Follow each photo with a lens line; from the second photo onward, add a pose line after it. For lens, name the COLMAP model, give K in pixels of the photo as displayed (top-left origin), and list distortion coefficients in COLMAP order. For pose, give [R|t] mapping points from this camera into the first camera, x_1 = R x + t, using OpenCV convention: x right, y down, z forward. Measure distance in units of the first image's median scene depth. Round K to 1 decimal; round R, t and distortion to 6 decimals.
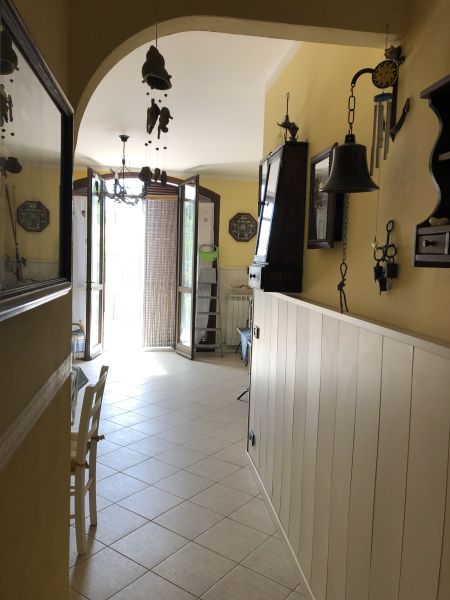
lens RADIAL K [[495.5, 0, 225.9], [0, 495.5, 295.0], [0, 0, 1]] dist [0.033794, -0.005447]
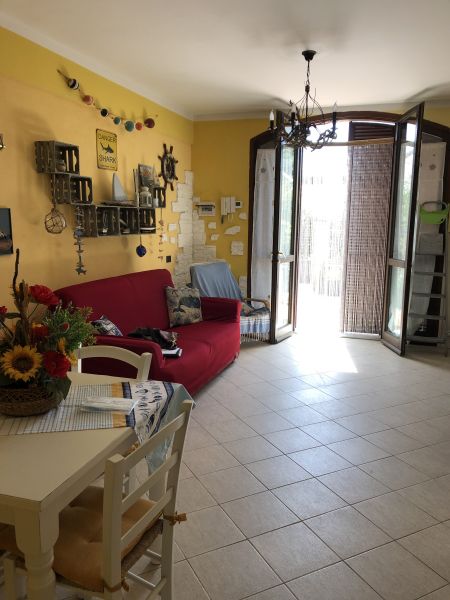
lens RADIAL K [[495.5, 0, 225.9], [0, 495.5, 295.0], [0, 0, 1]] dist [0.033794, -0.005447]
pose [[0.897476, 0.047065, -0.438546, 0.018539], [-0.019054, 0.997499, 0.068059, -0.008324], [0.440652, -0.052726, 0.896128, 0.199053]]
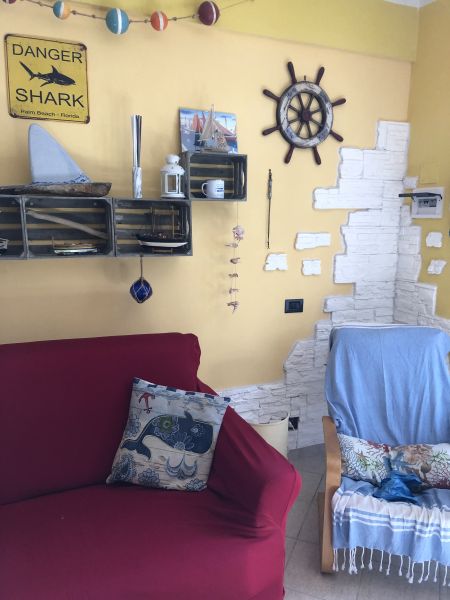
lens RADIAL K [[495.5, 0, 225.9], [0, 495.5, 295.0], [0, 0, 1]] dist [0.033794, -0.005447]
pose [[0.274913, 0.128027, -0.952907, -0.068962], [-0.084297, 0.990488, 0.108756, -0.059677], [0.957767, 0.050429, 0.283090, 0.750242]]
